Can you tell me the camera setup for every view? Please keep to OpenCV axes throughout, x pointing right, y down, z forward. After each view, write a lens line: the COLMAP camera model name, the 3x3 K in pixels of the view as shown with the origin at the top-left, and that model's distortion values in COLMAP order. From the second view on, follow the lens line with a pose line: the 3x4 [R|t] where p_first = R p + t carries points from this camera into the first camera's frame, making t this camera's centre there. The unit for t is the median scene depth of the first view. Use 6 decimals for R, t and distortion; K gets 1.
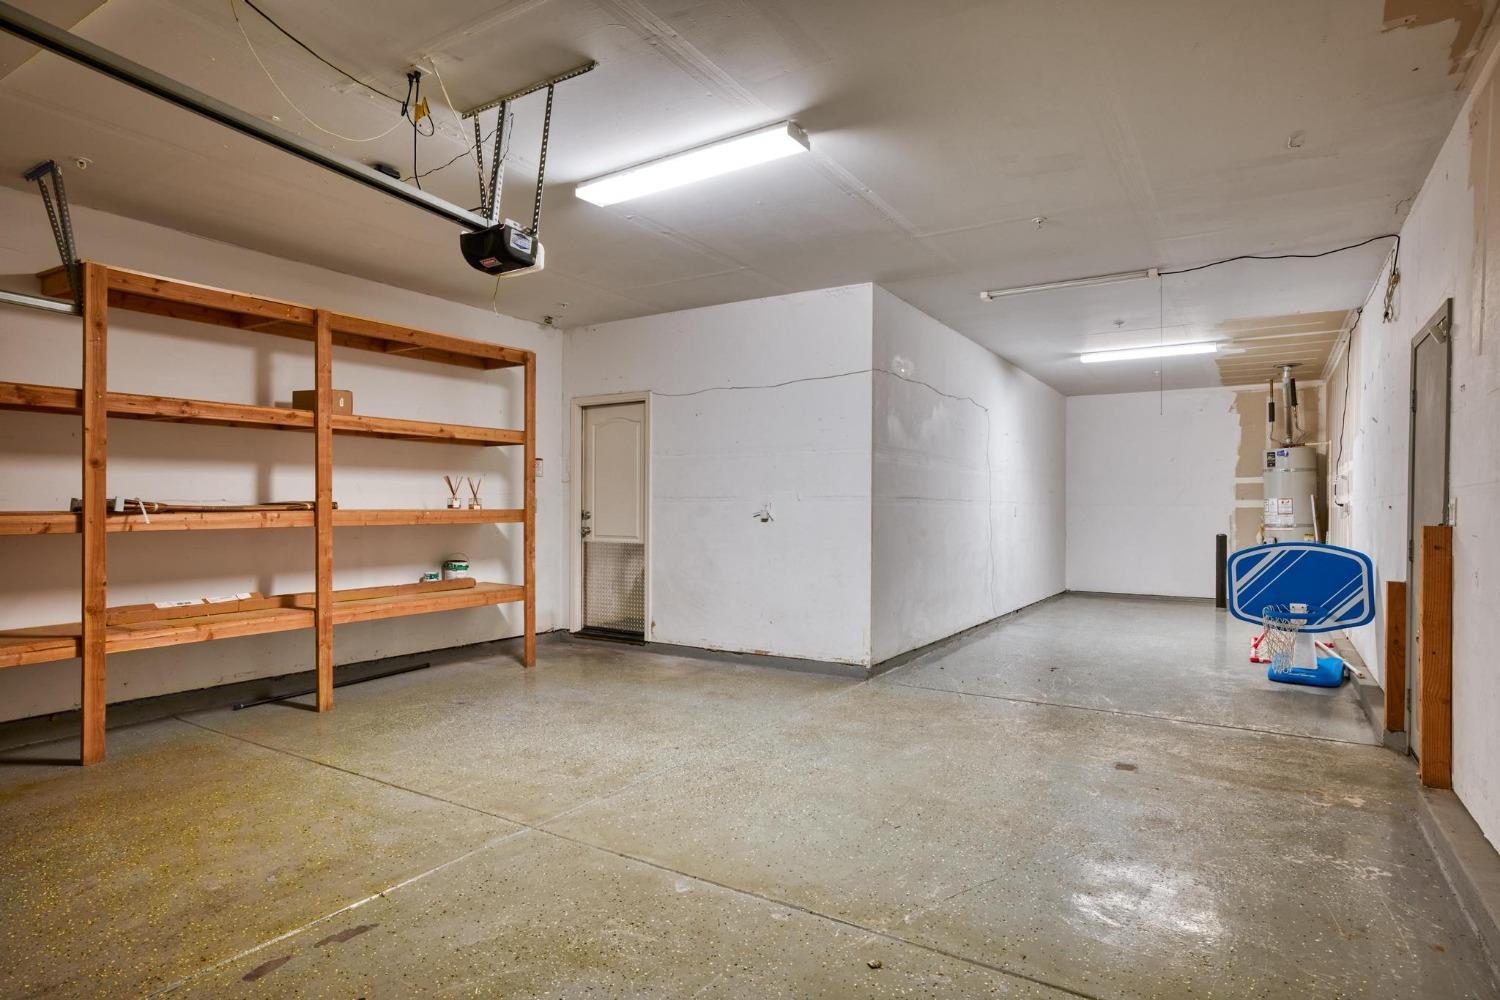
lens RADIAL K [[819.7, 0, 746.7], [0, 819.7, 509.8], [0, 0, 1]] dist [-0.021428, -0.000232]
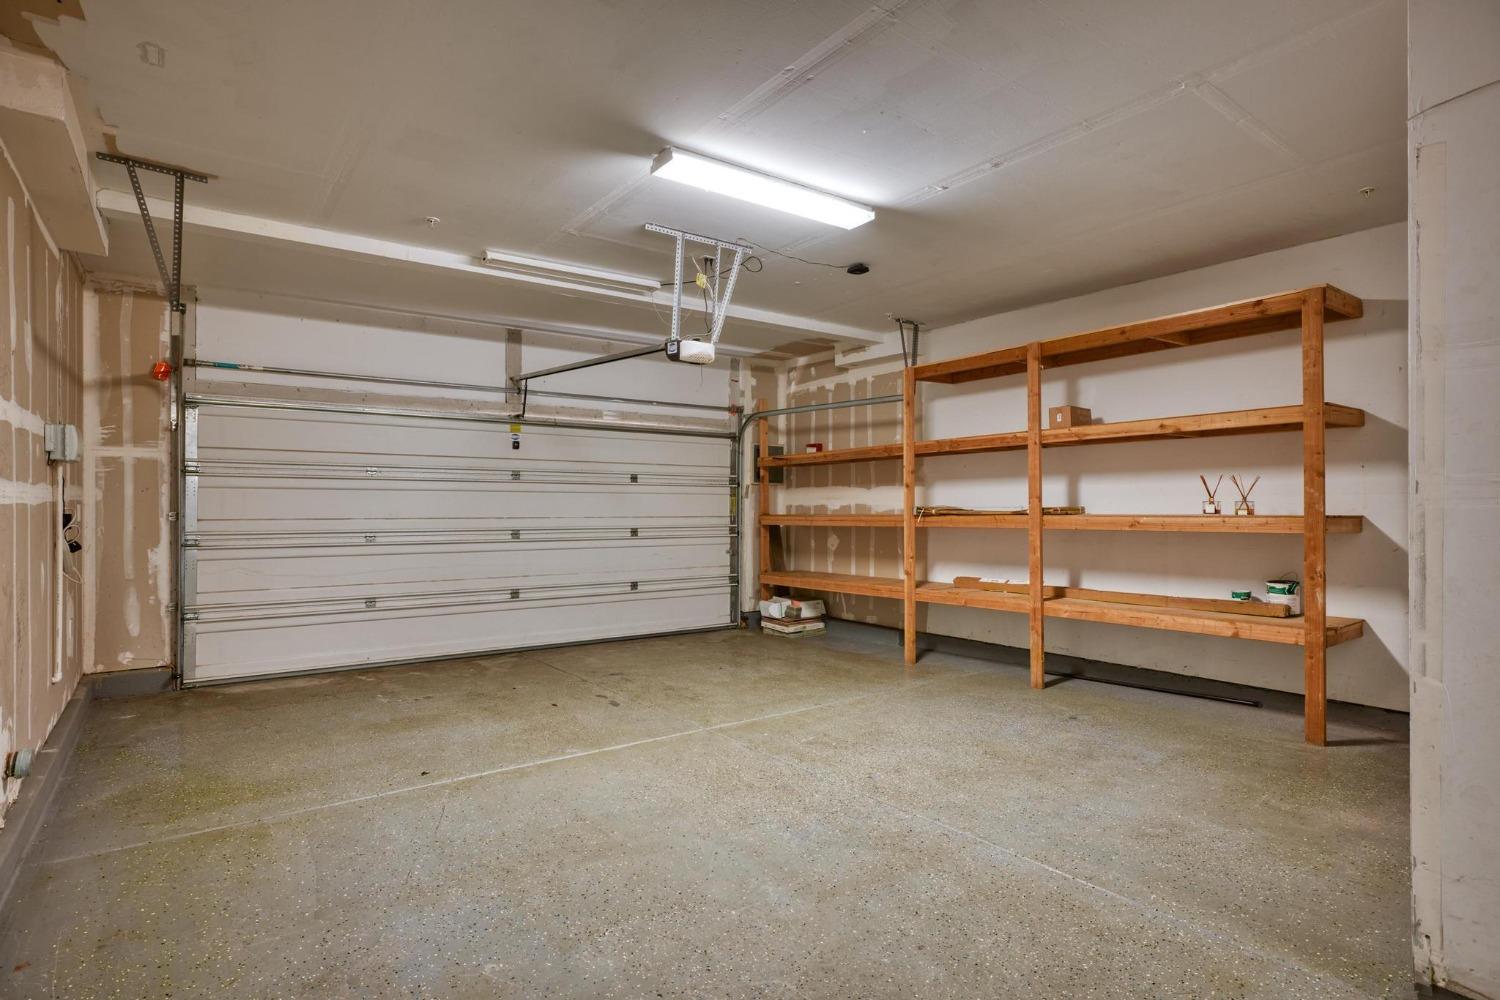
lens RADIAL K [[782.5, 0, 745.1], [0, 782.5, 502.0], [0, 0, 1]] dist [-0.024594, 0.000390]
pose [[-0.361157, -0.010268, -0.932449, 0.709365], [-0.003563, 0.999947, -0.009631, -0.005699], [0.932498, -0.000156, -0.361174, 1.082260]]
